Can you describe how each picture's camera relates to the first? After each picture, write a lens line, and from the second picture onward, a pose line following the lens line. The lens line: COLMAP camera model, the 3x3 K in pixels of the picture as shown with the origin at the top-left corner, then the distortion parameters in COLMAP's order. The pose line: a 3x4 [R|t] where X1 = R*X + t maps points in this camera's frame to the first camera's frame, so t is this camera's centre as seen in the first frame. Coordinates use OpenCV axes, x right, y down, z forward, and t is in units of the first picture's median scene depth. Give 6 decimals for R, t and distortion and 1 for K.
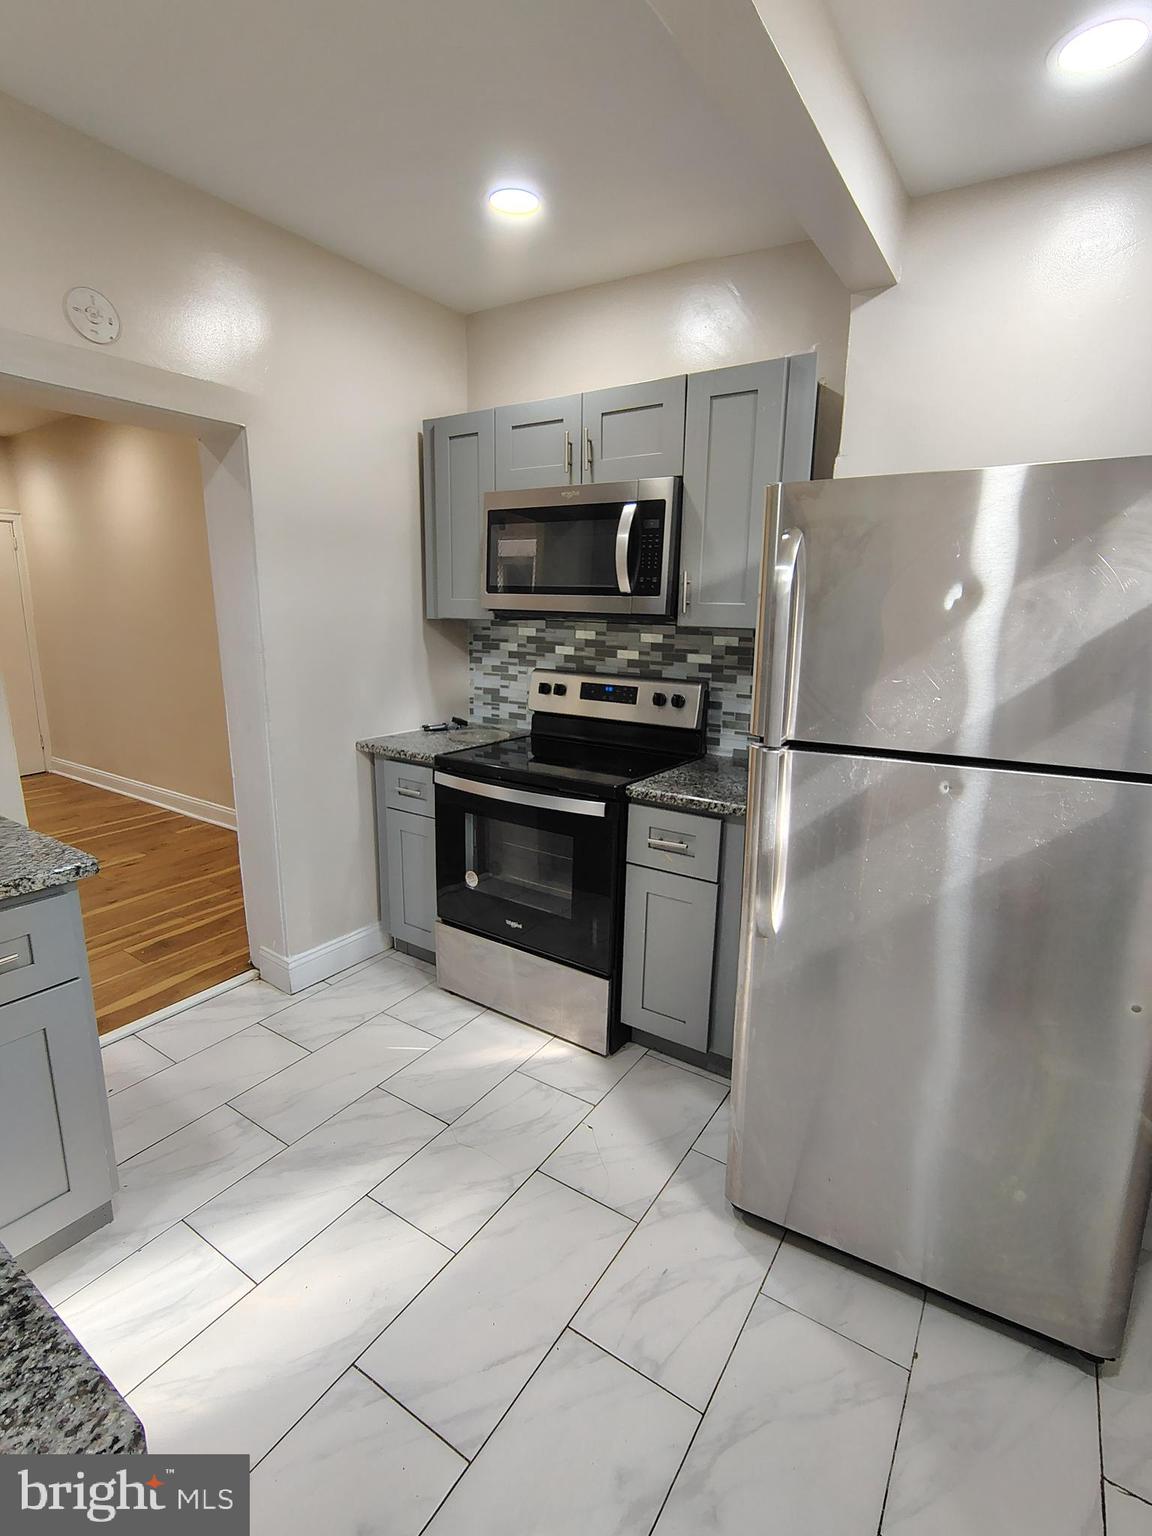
lens RADIAL K [[719.5, 0, 577.0], [0, 719.5, 764.7], [0, 0, 1]] dist [-0.000308, -0.000110]
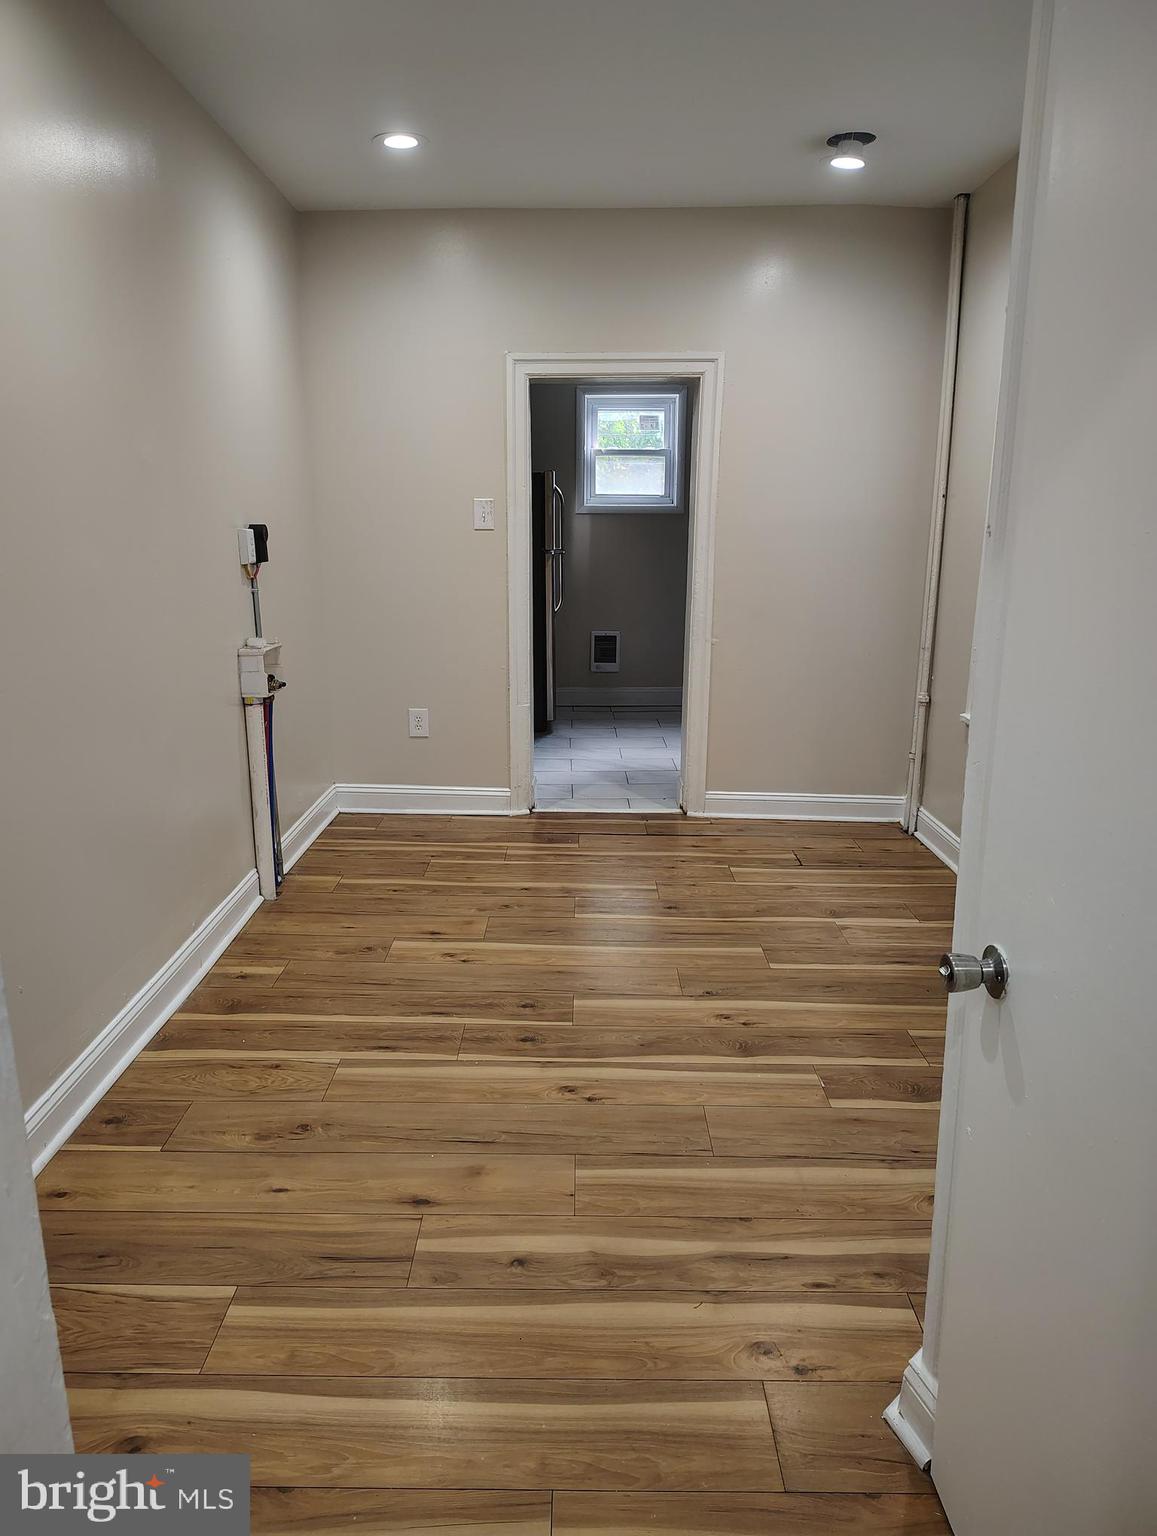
lens RADIAL K [[1066.5, 0, 571.6], [0, 1066.5, 760.1], [0, 0, 1]] dist [-0.000874, -0.002605]
pose [[-0.555281, -0.198004, 0.807748, -1.653212], [0.171553, 0.923087, 0.344209, -0.344387], [-0.813777, 0.329705, -0.478605, 1.534308]]
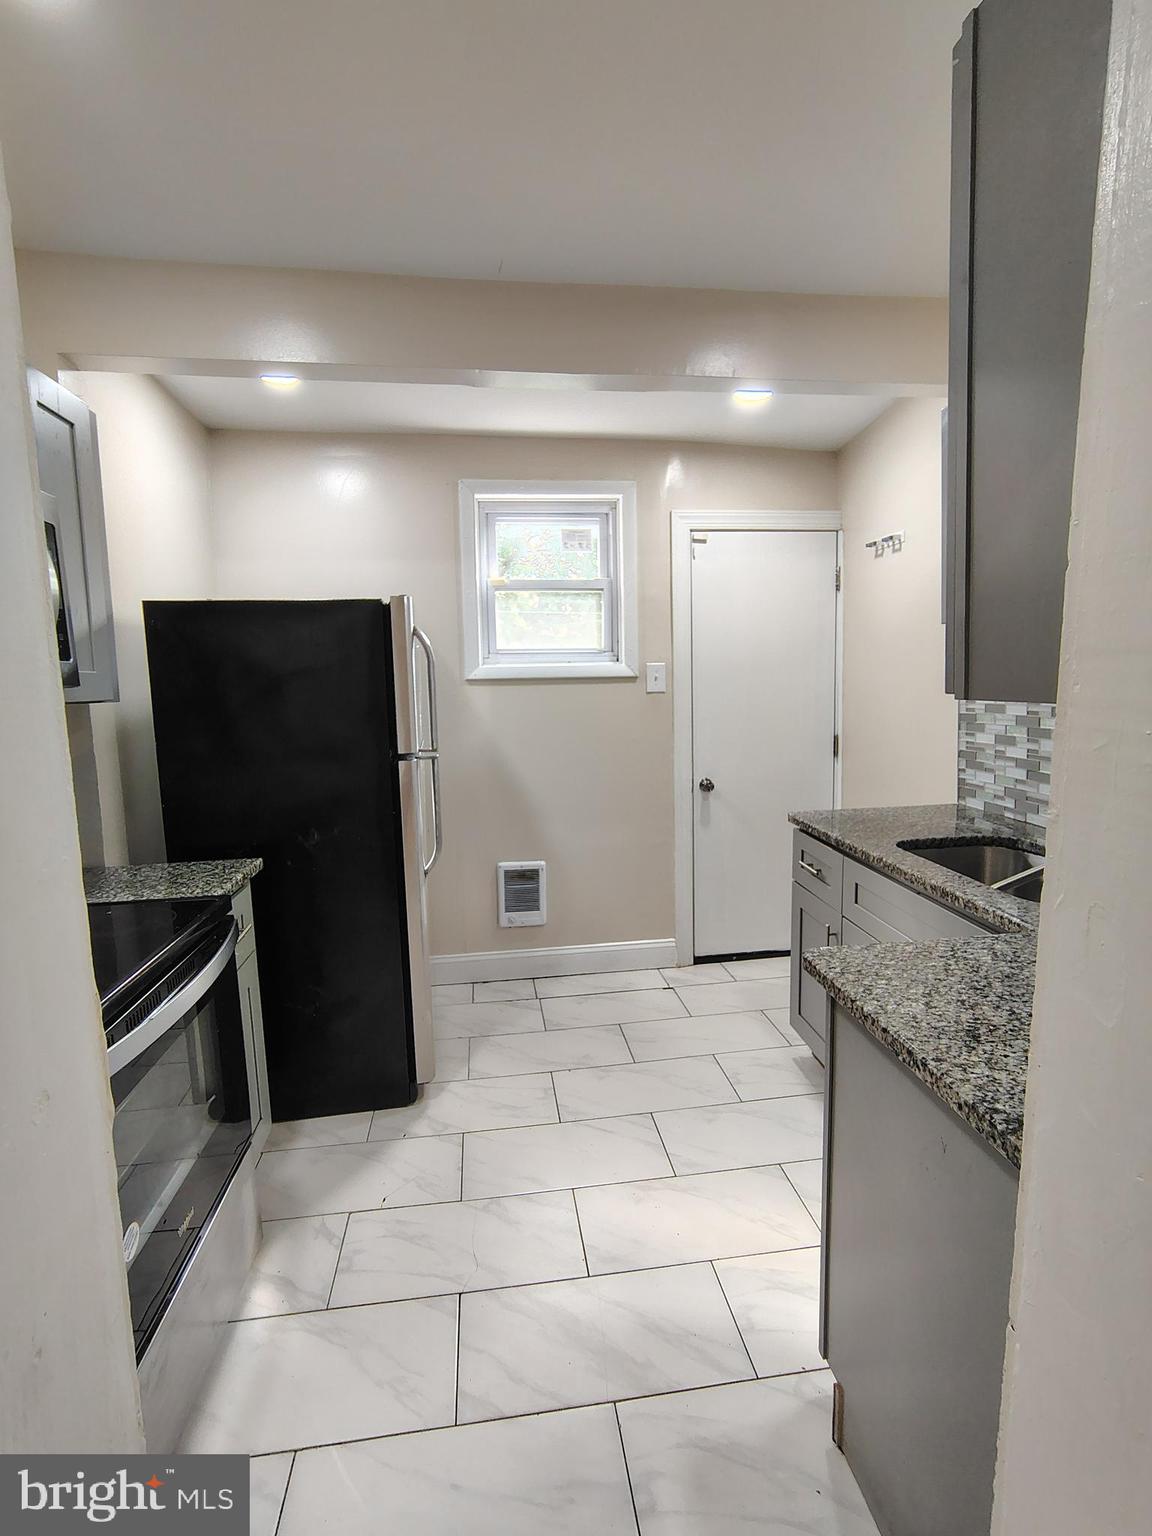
lens RADIAL K [[719.5, 0, 579.8], [0, 719.5, 769.1], [0, 0, 1]] dist [-0.000308, -0.000110]
pose [[-0.658461, -0.093816, 0.746744, -0.502945], [0.172440, 0.947000, 0.271028, -0.160313], [-0.732594, 0.307230, -0.607385, 0.745234]]
